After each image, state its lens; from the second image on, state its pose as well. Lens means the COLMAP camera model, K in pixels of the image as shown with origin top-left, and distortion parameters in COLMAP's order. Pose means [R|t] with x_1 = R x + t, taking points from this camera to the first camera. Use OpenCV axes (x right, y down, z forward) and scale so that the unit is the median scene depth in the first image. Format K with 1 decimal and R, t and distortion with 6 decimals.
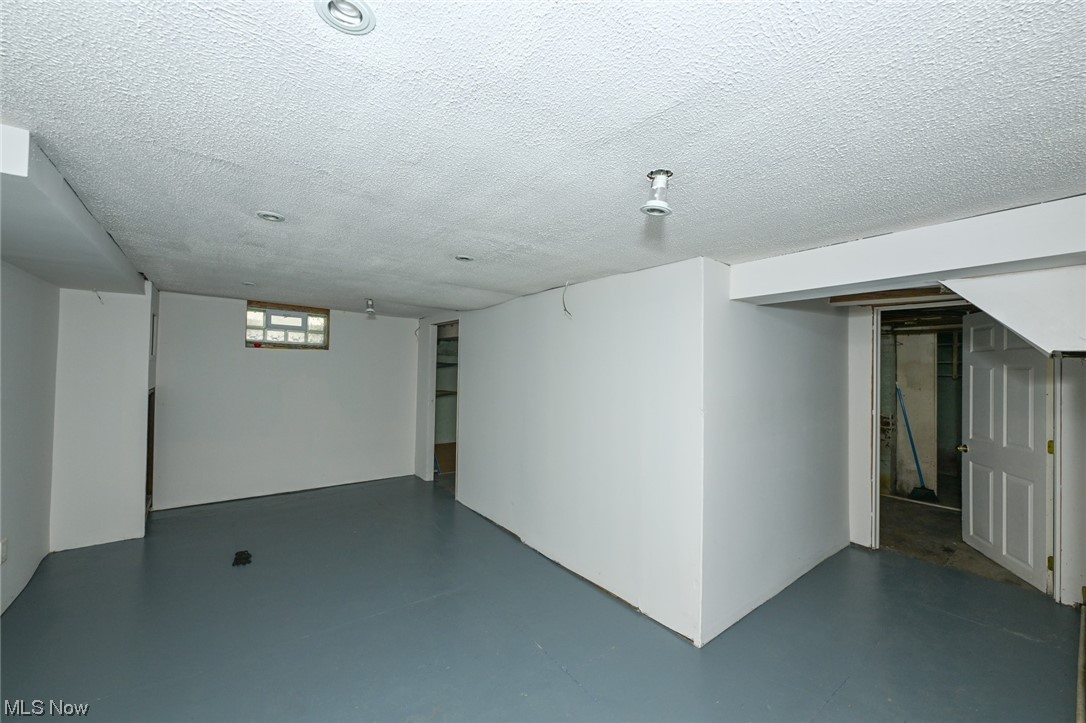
lens RADIAL K [[428.1, 0, 543.0], [0, 428.1, 361.5], [0, 0, 1]] dist [-0.001118, -0.000081]
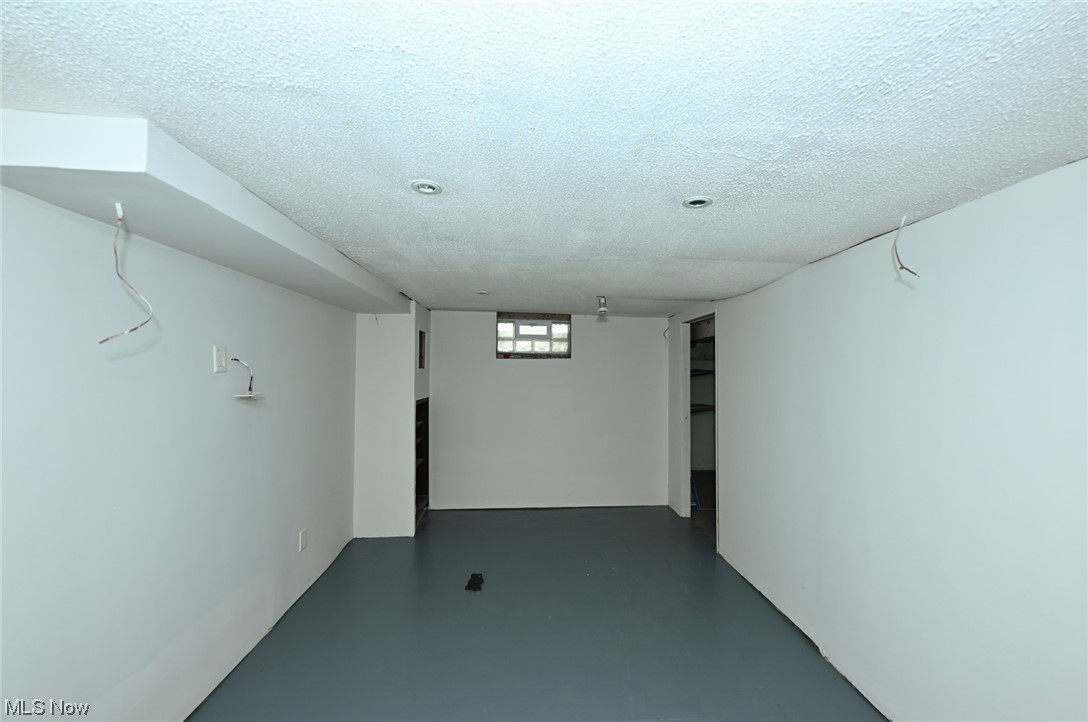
lens RADIAL K [[454.1, 0, 544.0], [0, 454.1, 361.0], [0, 0, 1]] dist [-0.002584, -0.000072]
pose [[0.832126, -0.030434, -0.553752, -0.005780], [0.021863, 0.999517, -0.022078, -0.001139], [0.554156, 0.006265, 0.832389, 0.159420]]
